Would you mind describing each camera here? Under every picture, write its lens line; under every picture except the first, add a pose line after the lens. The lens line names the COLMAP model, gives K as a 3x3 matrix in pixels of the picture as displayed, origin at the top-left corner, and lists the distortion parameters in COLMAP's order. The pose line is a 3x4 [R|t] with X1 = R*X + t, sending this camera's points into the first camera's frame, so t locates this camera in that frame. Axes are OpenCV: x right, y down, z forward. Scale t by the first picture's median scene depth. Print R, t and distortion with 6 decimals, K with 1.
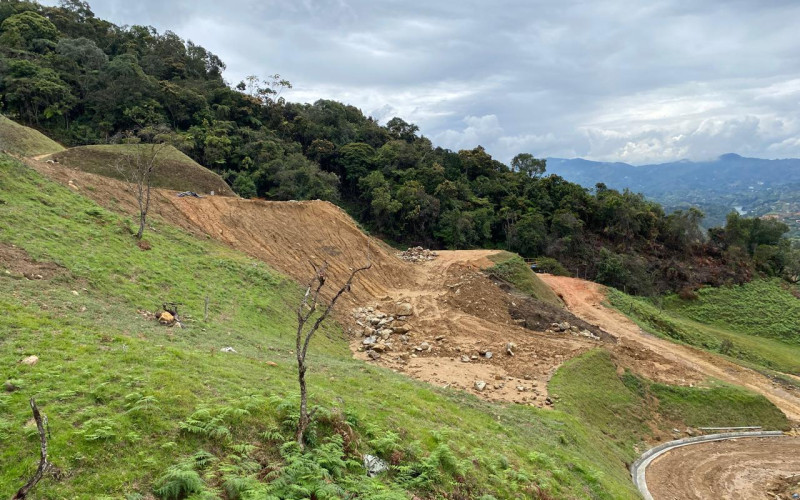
lens RADIAL K [[602.1, 0, 402.3], [0, 602.1, 248.5], [0, 0, 1]] dist [0.048486, -0.055880]
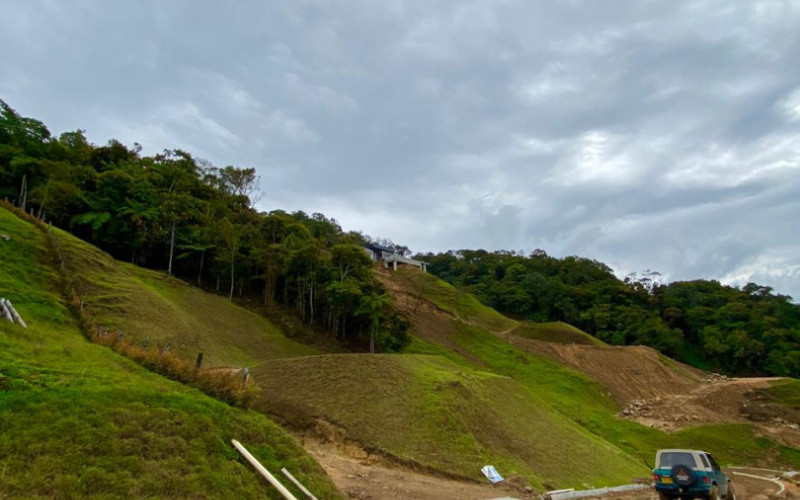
lens RADIAL K [[427.3, 0, 399.7], [0, 427.3, 246.1], [0, 0, 1]] dist [0.035140, -0.036620]
pose [[0.637926, -0.201097, -0.743378, 0.310703], [-0.043280, 0.954416, -0.295327, 0.035984], [0.768881, 0.220570, 0.600143, -0.303889]]
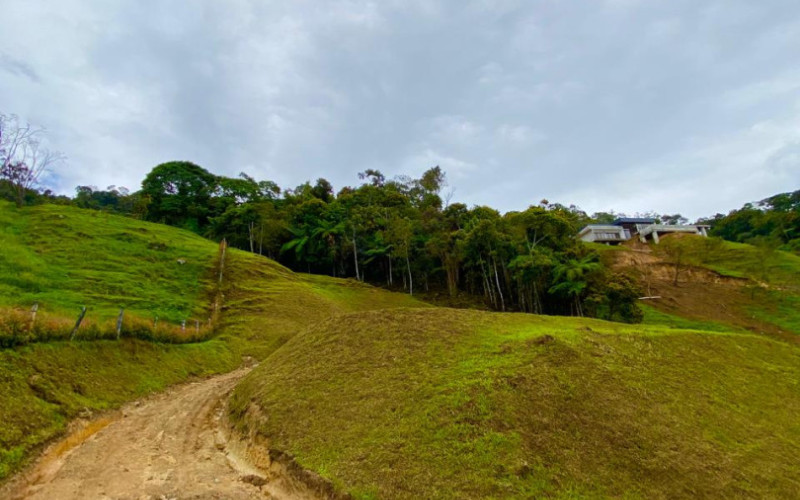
lens RADIAL K [[427.0, 0, 399.8], [0, 427.0, 246.9], [0, 0, 1]] dist [0.044933, -0.047620]
pose [[0.056547, -0.301800, -0.951693, 0.267535], [-0.001631, 0.953189, -0.302371, 0.047675], [0.998399, 0.018651, 0.053408, -0.185434]]
